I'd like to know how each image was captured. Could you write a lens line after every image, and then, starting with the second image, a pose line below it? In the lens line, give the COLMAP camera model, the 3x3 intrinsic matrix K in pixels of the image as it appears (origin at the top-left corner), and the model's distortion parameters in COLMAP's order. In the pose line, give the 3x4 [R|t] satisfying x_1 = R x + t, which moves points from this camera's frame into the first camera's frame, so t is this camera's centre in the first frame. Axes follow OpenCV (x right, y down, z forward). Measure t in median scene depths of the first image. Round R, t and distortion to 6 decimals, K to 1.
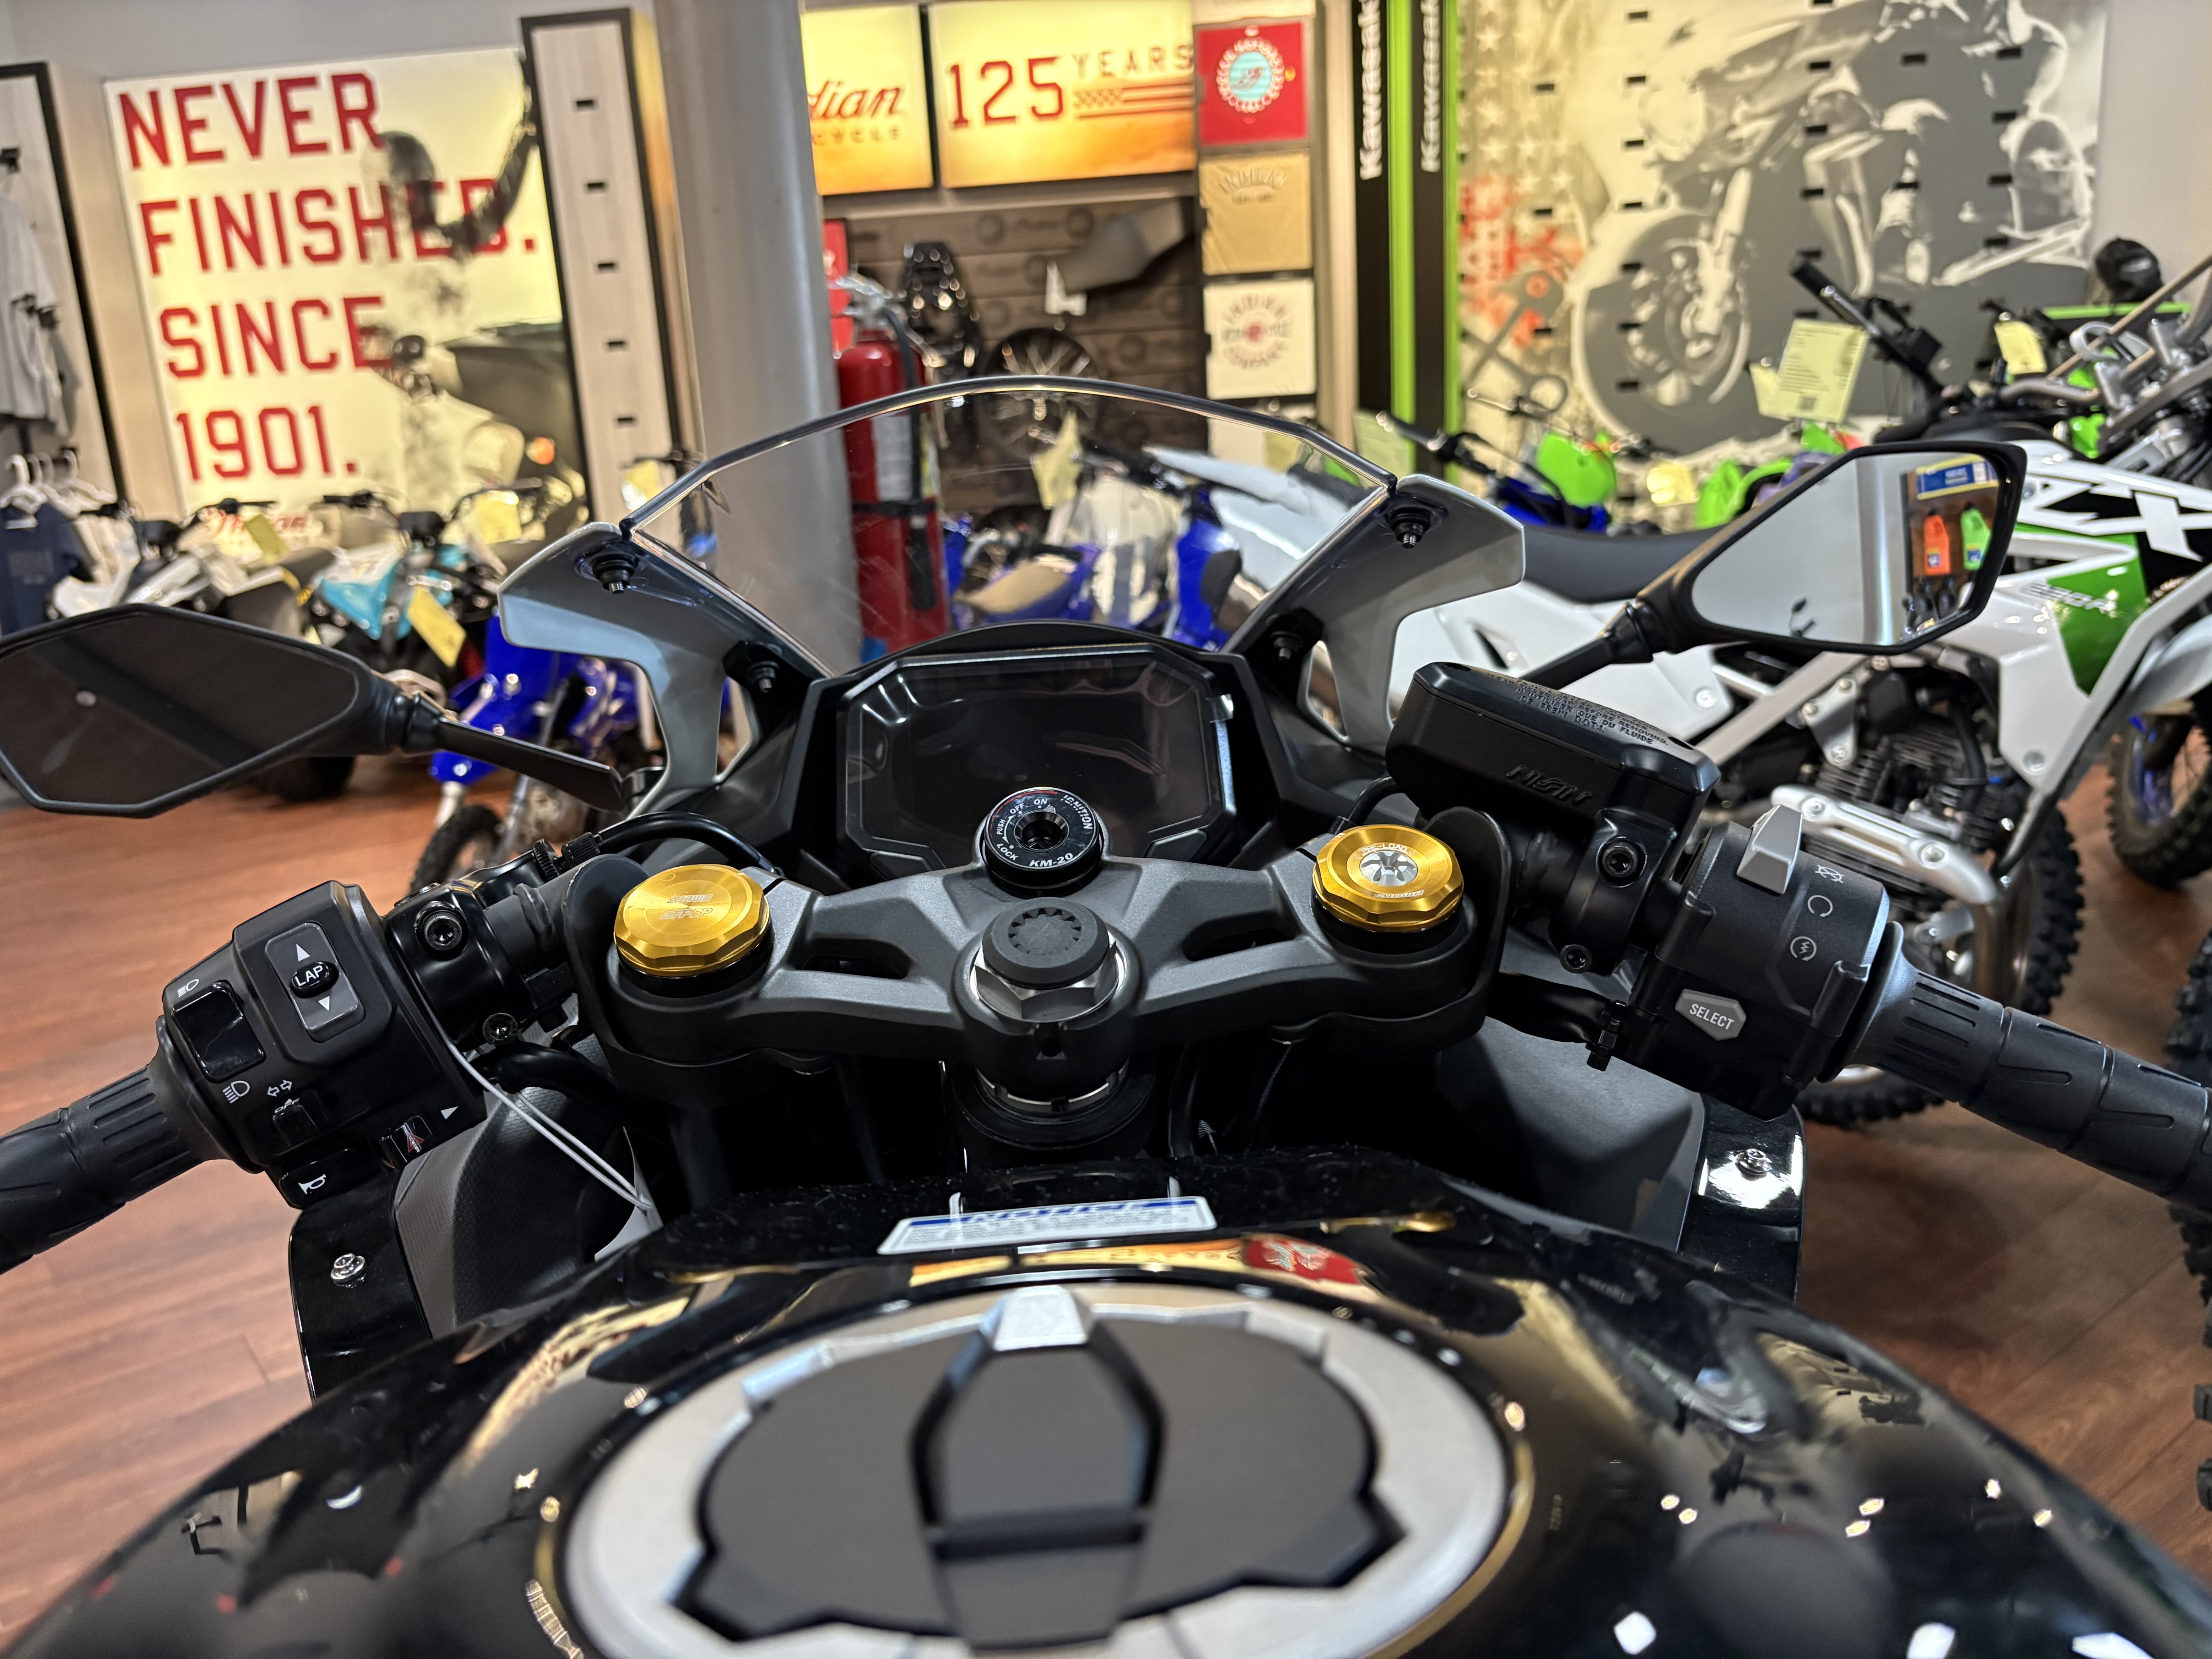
lens RADIAL K [[1700.4, 0, 1119.1], [0, 1700.4, 827.5], [0, 0, 1]] dist [0.045345, -0.054368]
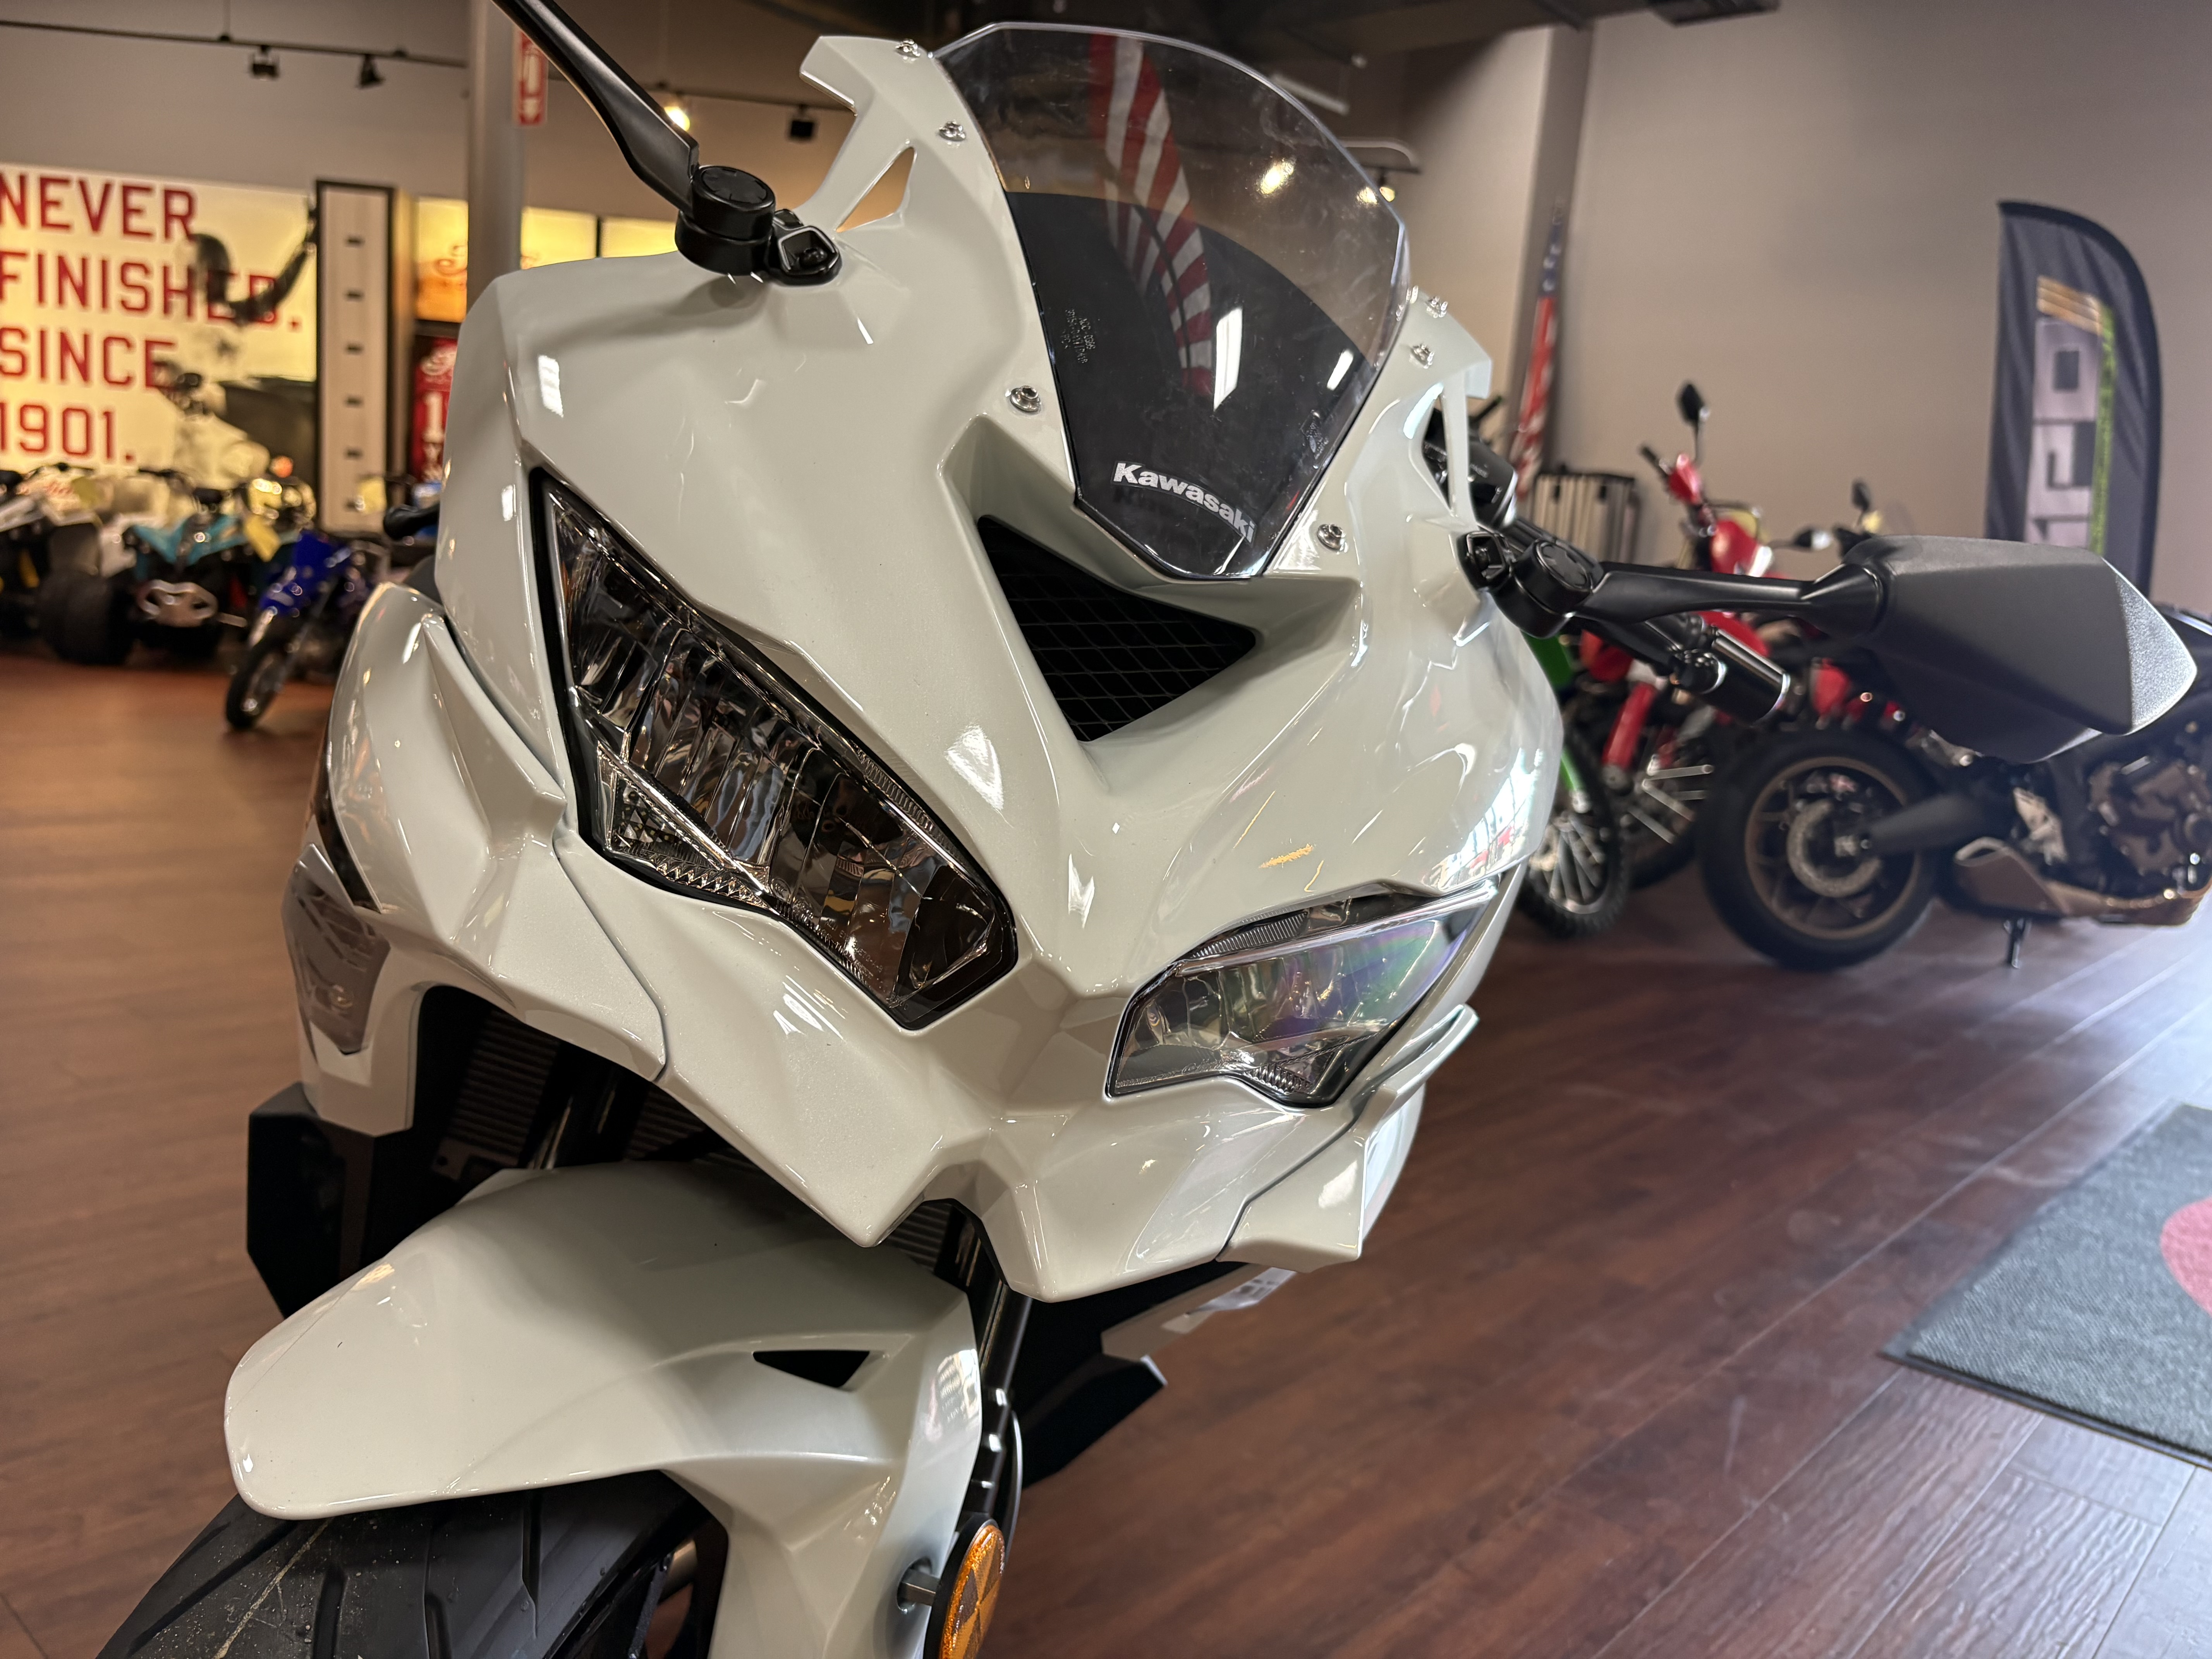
lens RADIAL K [[1700.4, 0, 1094.0], [0, 1700.4, 829.0], [0, 0, 1]] dist [0.045345, -0.054368]
pose [[0.975405, 0.106056, 0.193228, 0.074931], [-0.088723, 0.991393, -0.096271, 0.155592], [-0.201775, 0.076759, 0.976419, -0.498570]]
